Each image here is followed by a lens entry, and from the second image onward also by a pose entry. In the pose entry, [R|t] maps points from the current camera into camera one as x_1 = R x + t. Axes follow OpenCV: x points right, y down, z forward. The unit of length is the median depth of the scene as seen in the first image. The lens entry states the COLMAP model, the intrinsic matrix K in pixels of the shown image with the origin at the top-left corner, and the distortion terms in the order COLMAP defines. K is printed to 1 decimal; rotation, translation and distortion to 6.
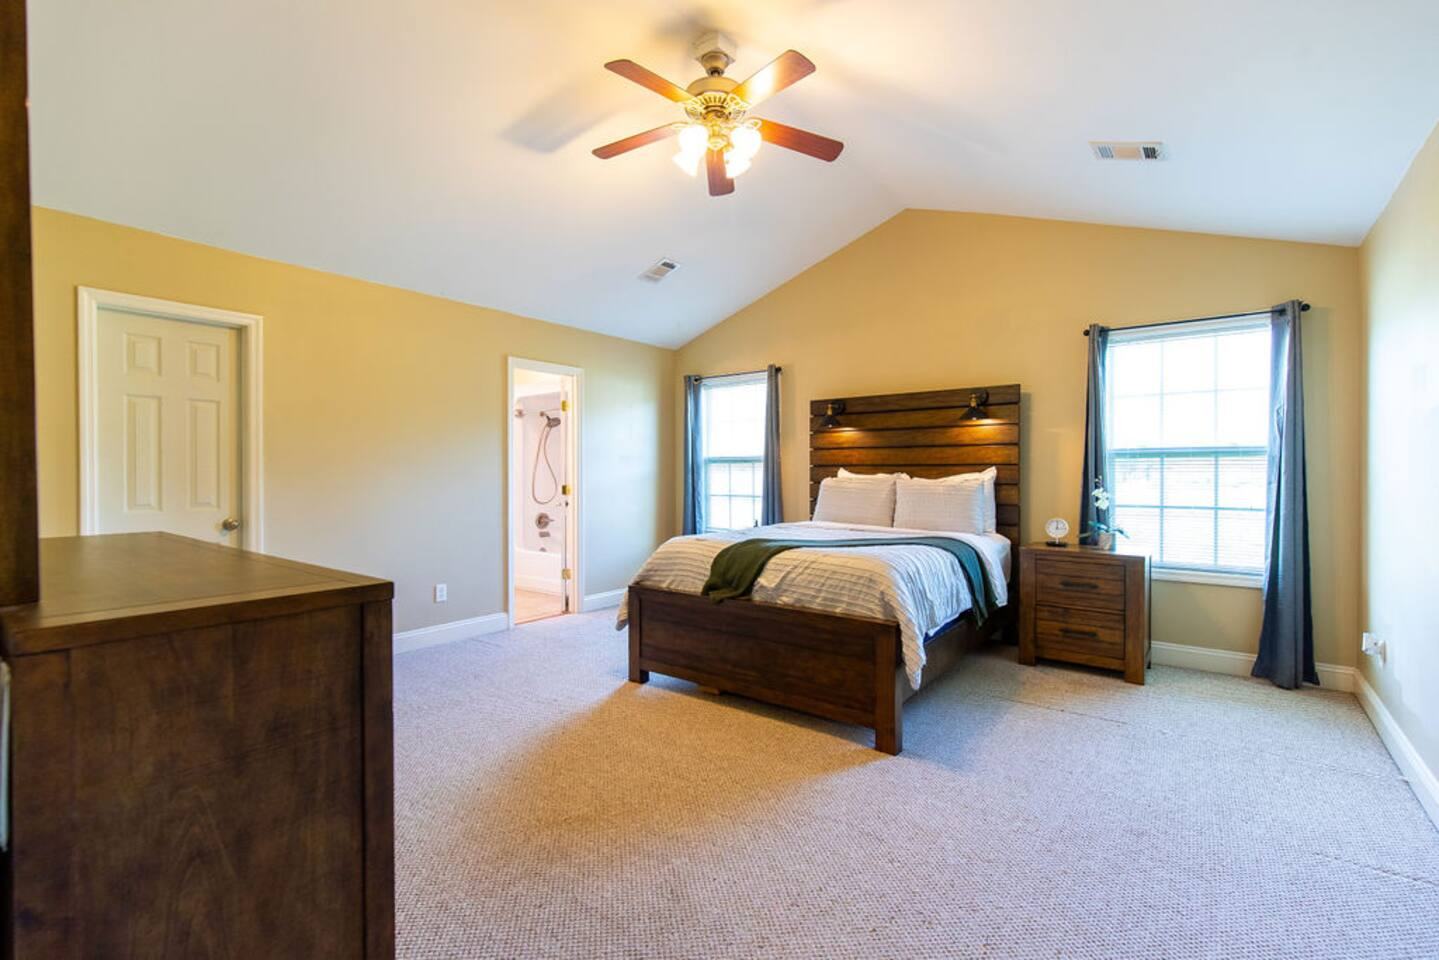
lens RADIAL K [[641.7, 0, 720.0], [0, 641.7, 476.1], [0, 0, 1]] dist [-0.000428, -0.000044]
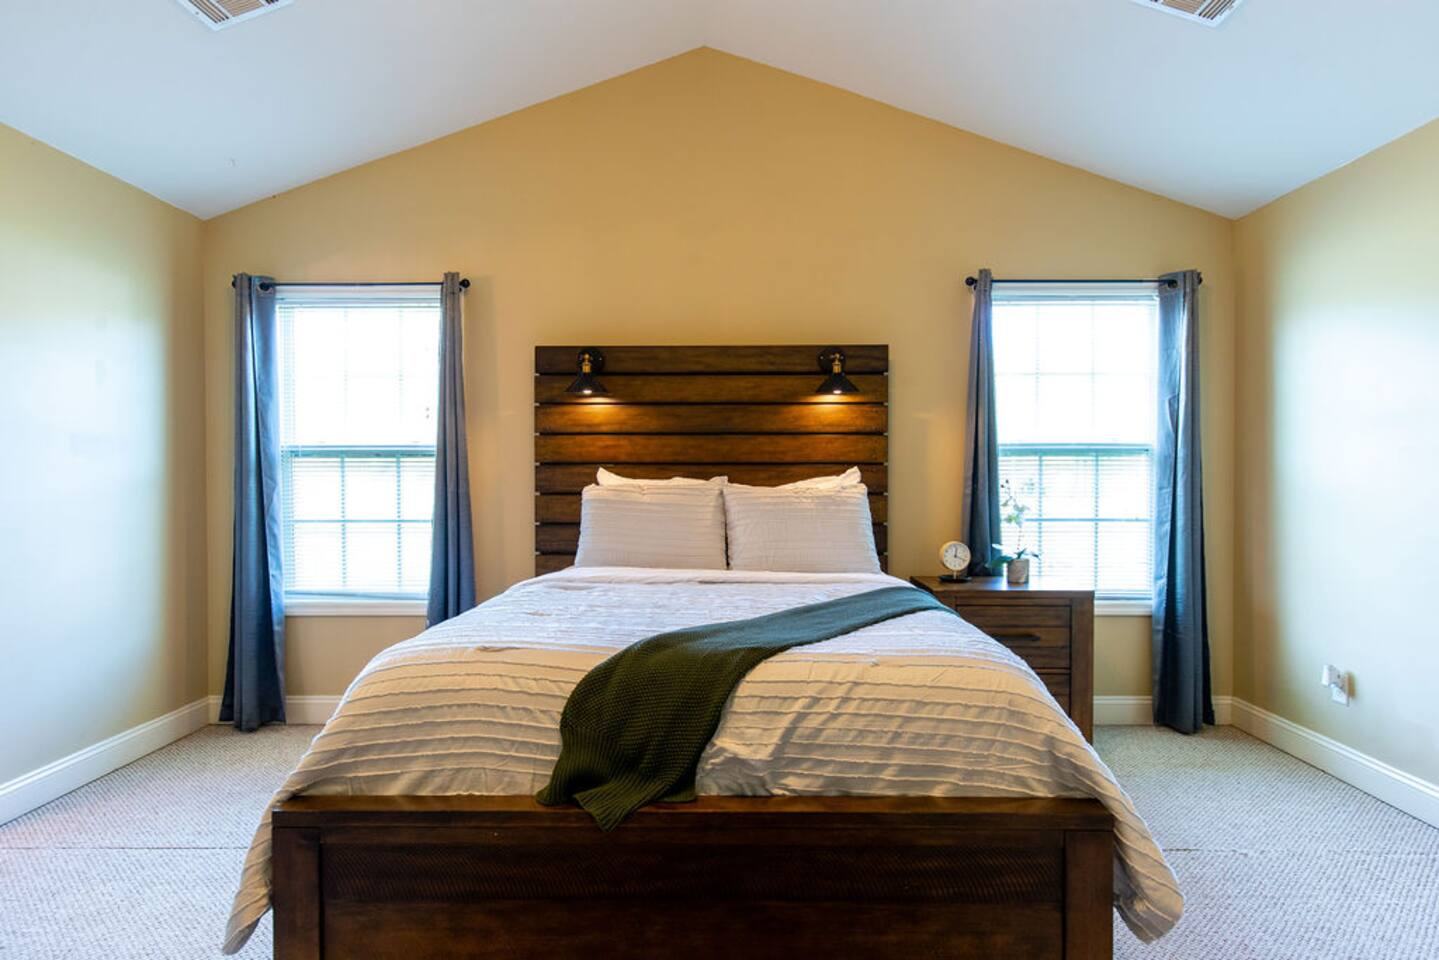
lens RADIAL K [[774.2, 0, 718.5], [0, 774.2, 485.1], [0, 0, 1]] dist [0.003570, 0.000615]
pose [[0.796518, -0.007757, 0.604564, -0.190302], [0.003976, 0.999963, 0.007592, -0.002634], [-0.604601, -0.003644, 0.796520, 0.508829]]
